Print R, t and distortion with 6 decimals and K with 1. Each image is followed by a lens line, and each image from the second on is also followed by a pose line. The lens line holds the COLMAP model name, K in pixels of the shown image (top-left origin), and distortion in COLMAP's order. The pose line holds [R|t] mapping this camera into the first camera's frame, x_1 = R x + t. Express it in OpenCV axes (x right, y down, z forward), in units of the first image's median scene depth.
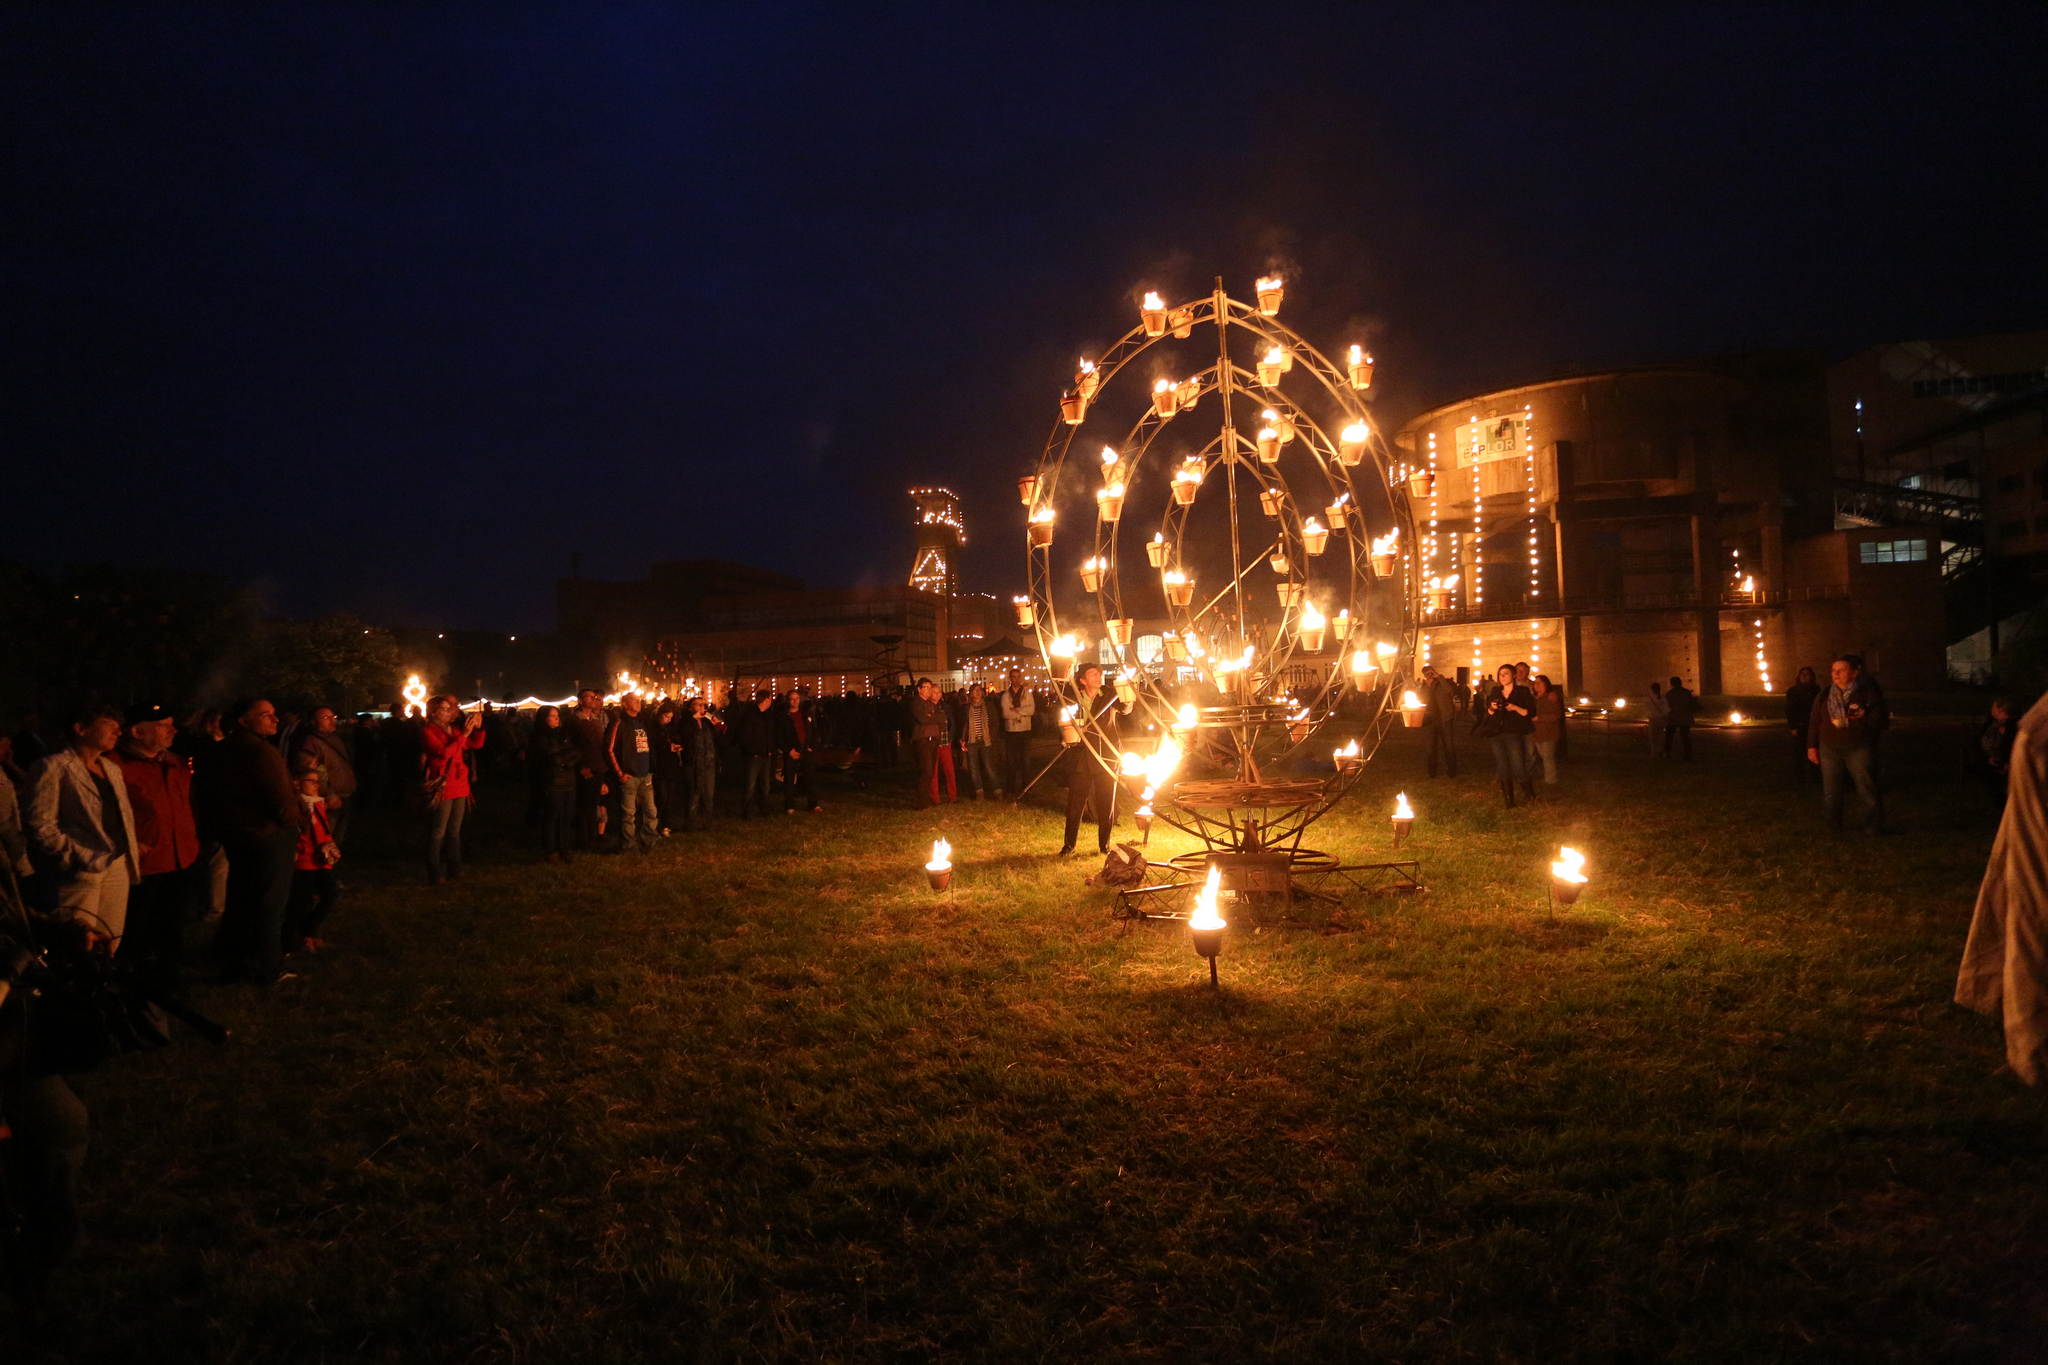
lens RADIAL K [[1000.3, 0, 1019.1], [0, 1000.3, 676.7], [0, 0, 1]] dist [-0.071802, 0.034490]
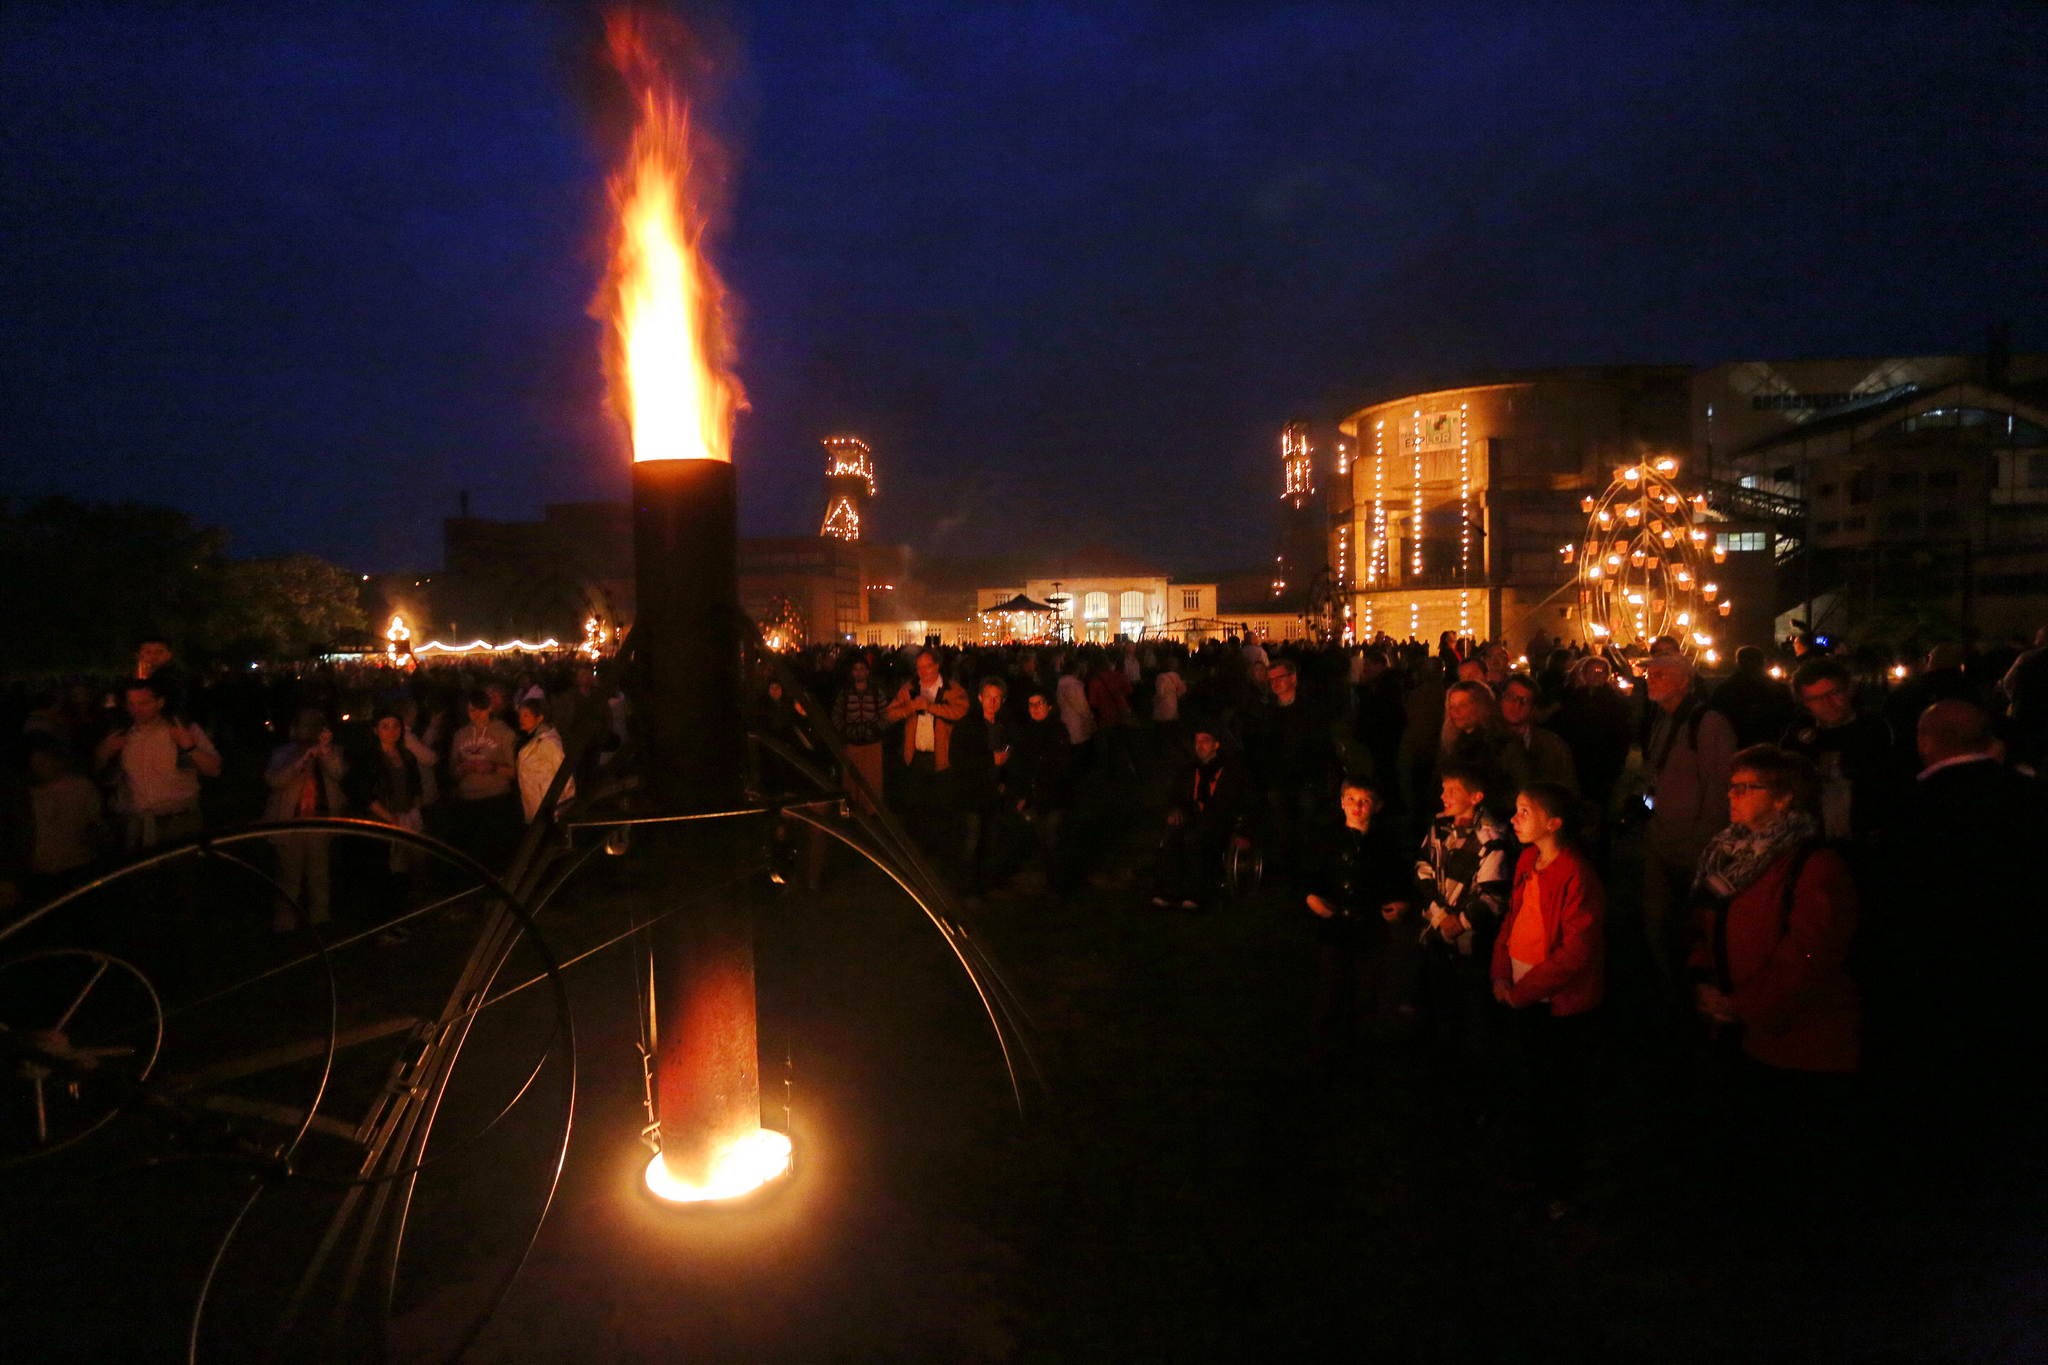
lens RADIAL K [[1006.3, 0, 1019.7], [0, 1006.3, 674.3], [0, 0, 1]] dist [-0.075504, 0.035540]
pose [[0.991291, 0.012084, 0.131132, -0.302661], [-0.018092, 0.998836, 0.044722, -0.001372], [-0.130439, -0.046705, 0.990356, -0.212343]]
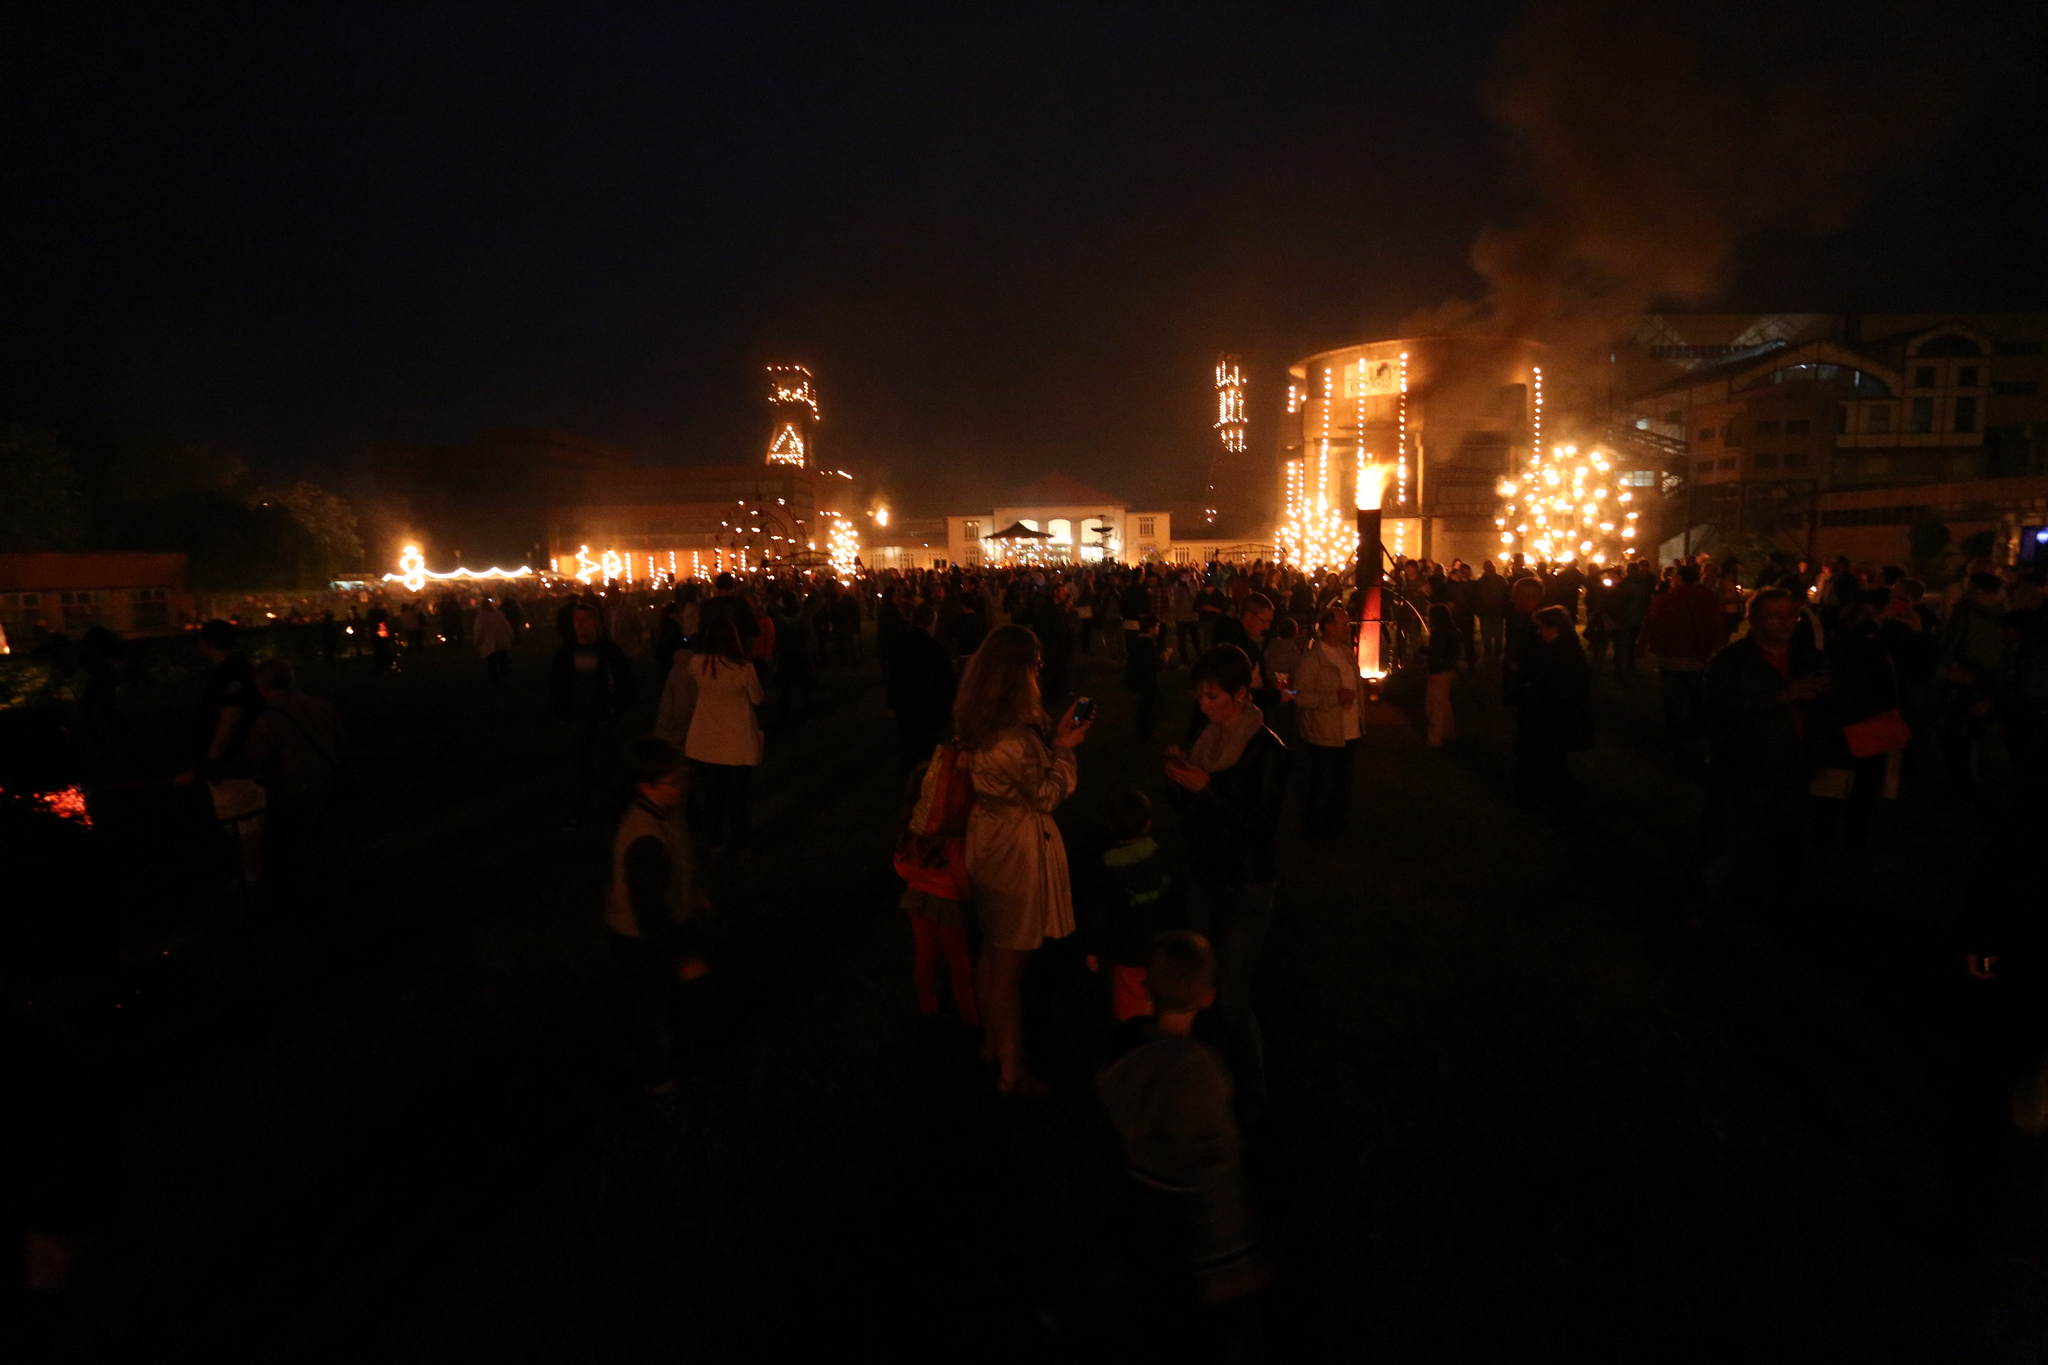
lens RADIAL K [[1007.6, 0, 1015.5], [0, 1007.6, 678.0], [0, 0, 1]] dist [-0.079471, 0.039479]
pose [[0.978612, -0.008487, 0.205538, -0.522614], [-0.016524, 0.992677, 0.119666, 0.005521], [-0.205048, -0.120503, 0.971305, -0.459145]]
